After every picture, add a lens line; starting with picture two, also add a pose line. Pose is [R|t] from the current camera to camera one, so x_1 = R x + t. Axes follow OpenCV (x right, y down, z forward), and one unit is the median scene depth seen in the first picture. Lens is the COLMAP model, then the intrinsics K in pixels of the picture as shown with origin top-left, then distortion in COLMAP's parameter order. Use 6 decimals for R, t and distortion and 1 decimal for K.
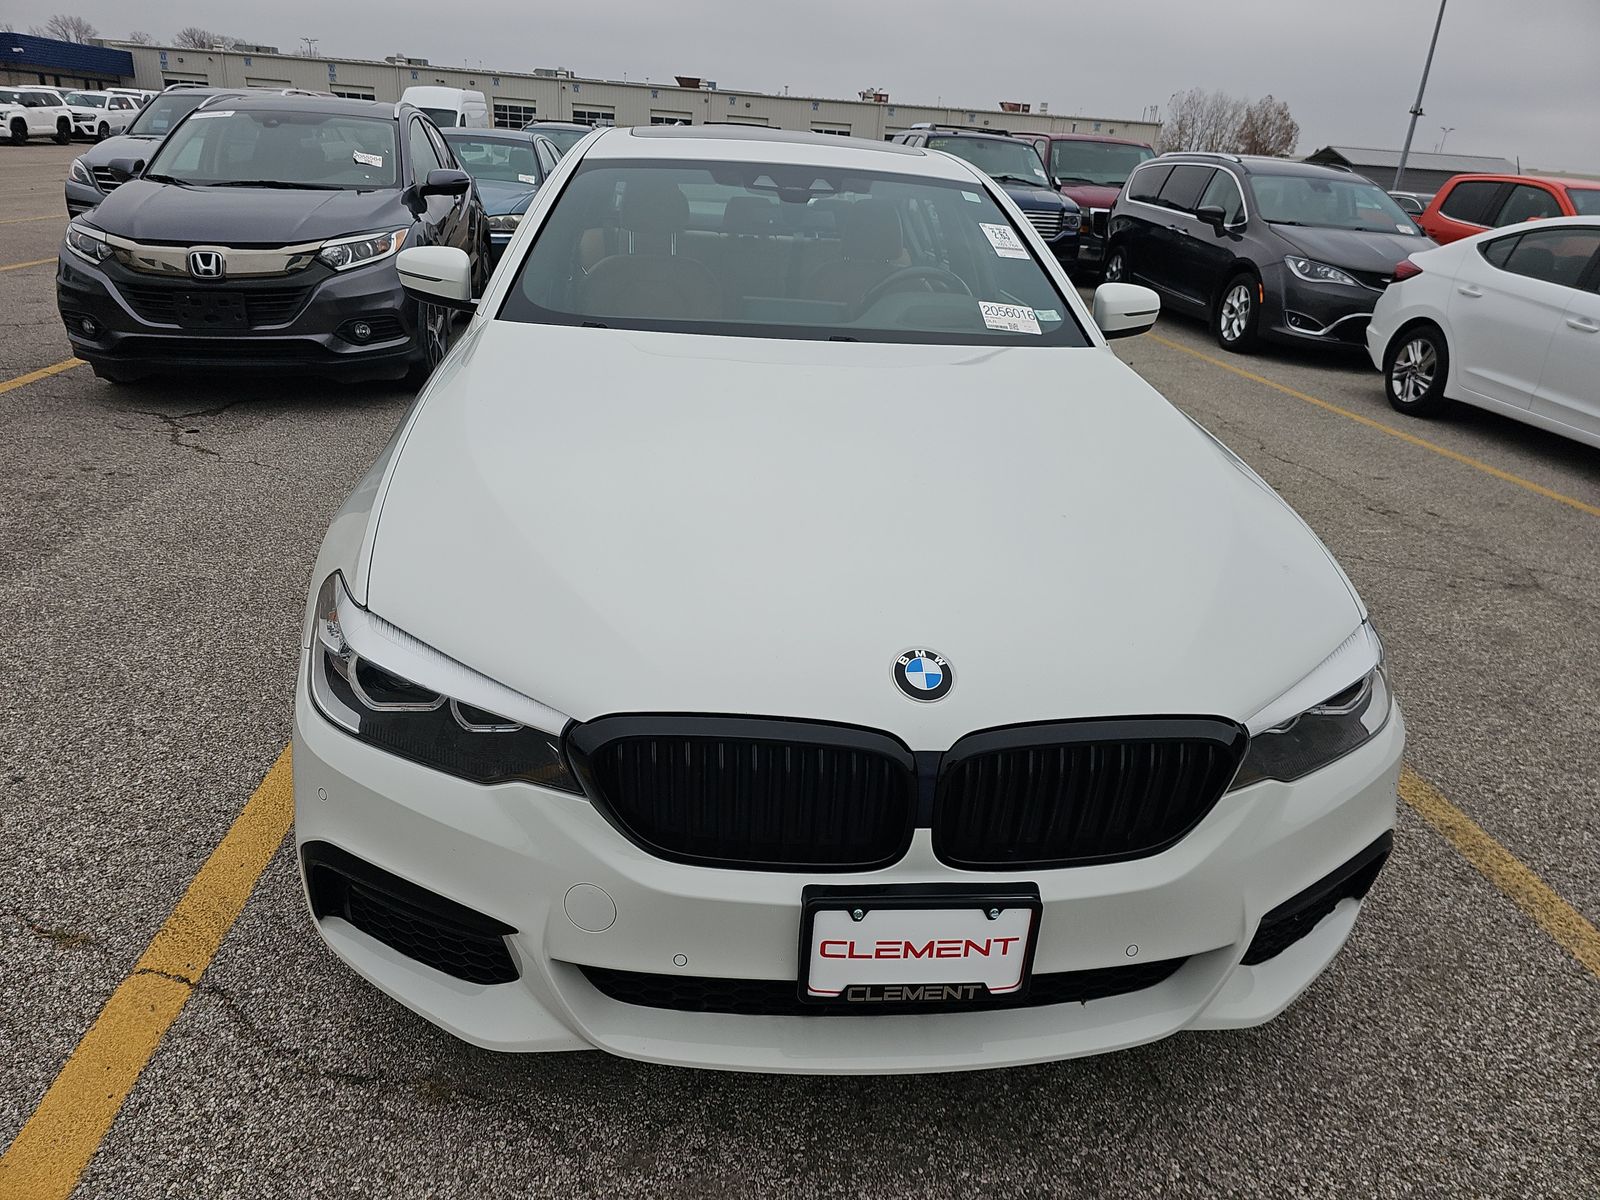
lens RADIAL K [[1081.3, 0, 800.0], [0, 1081.3, 600.0], [0, 0, 1]] dist [0.046500, -0.043051]
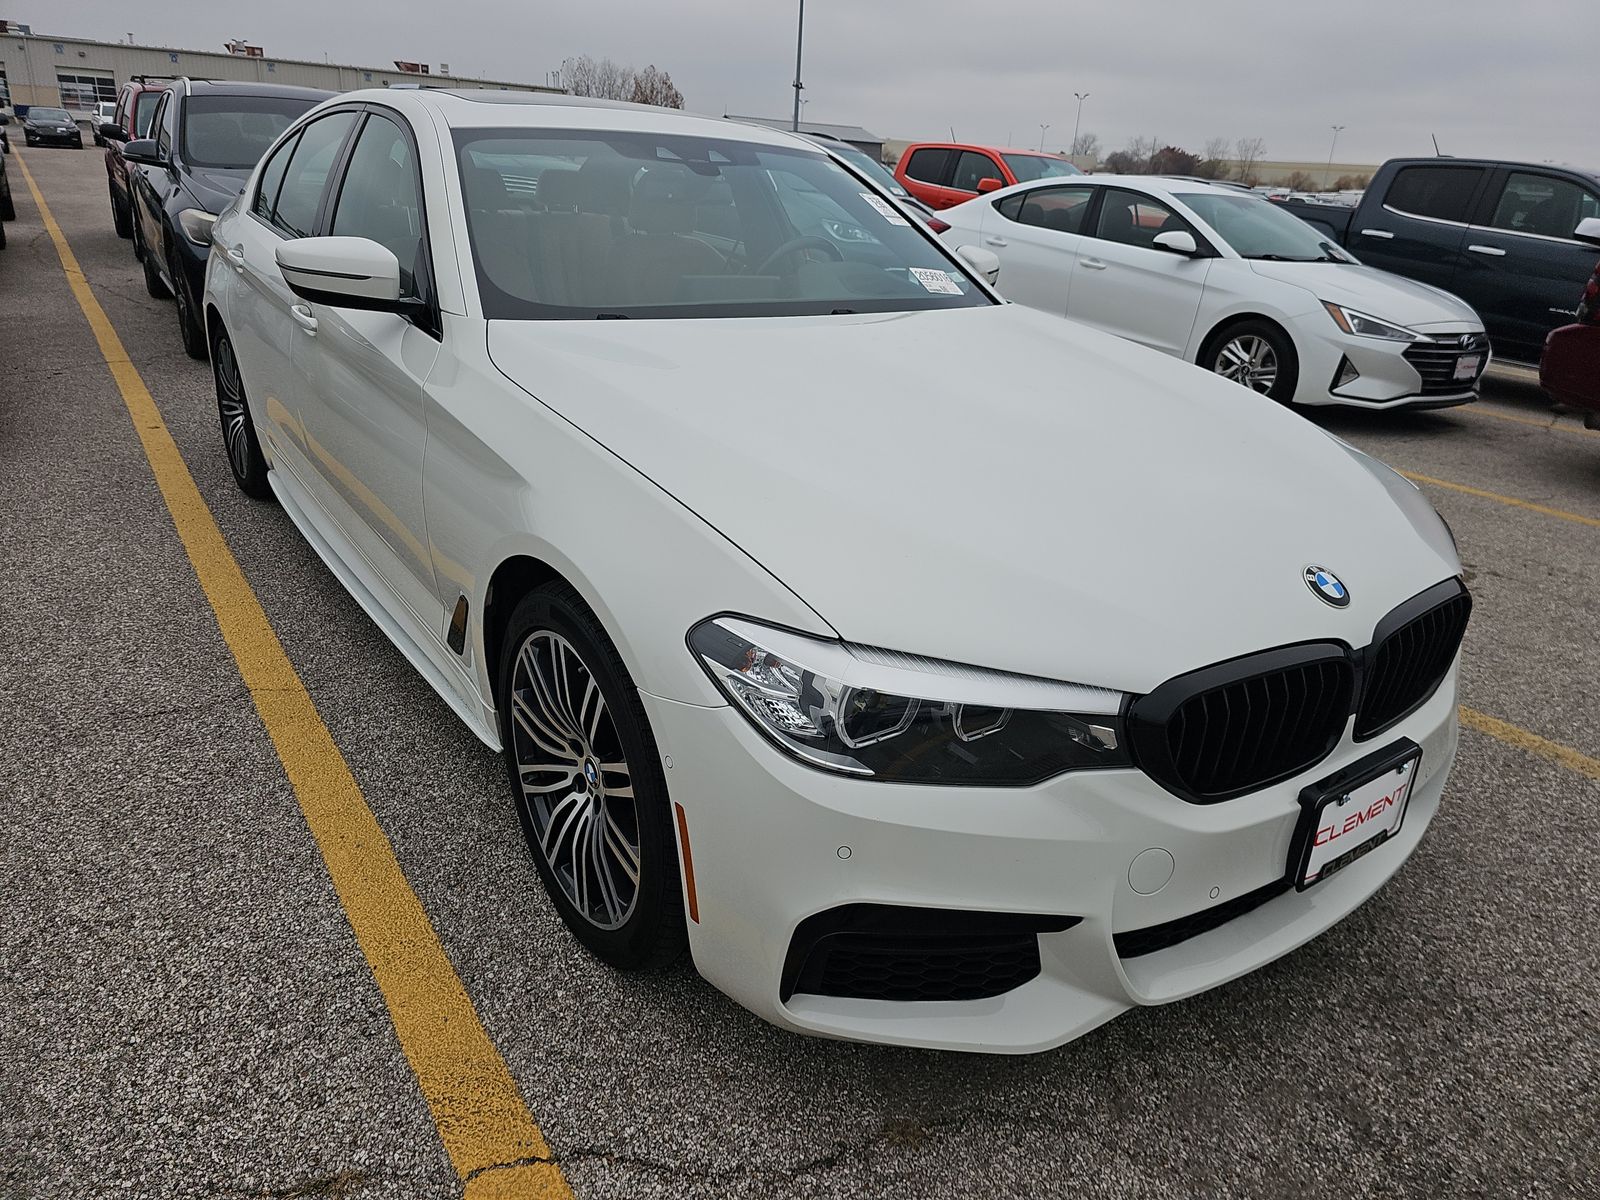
lens RADIAL K [[1081.3, 0, 800.0], [0, 1081.3, 600.0], [0, 0, 1]] dist [0.046500, -0.043051]
pose [[0.859154, -0.200096, 0.470974, -0.317630], [0.186999, 0.979492, 0.075017, -0.037561], [-0.476326, 0.023620, 0.878952, 0.086063]]
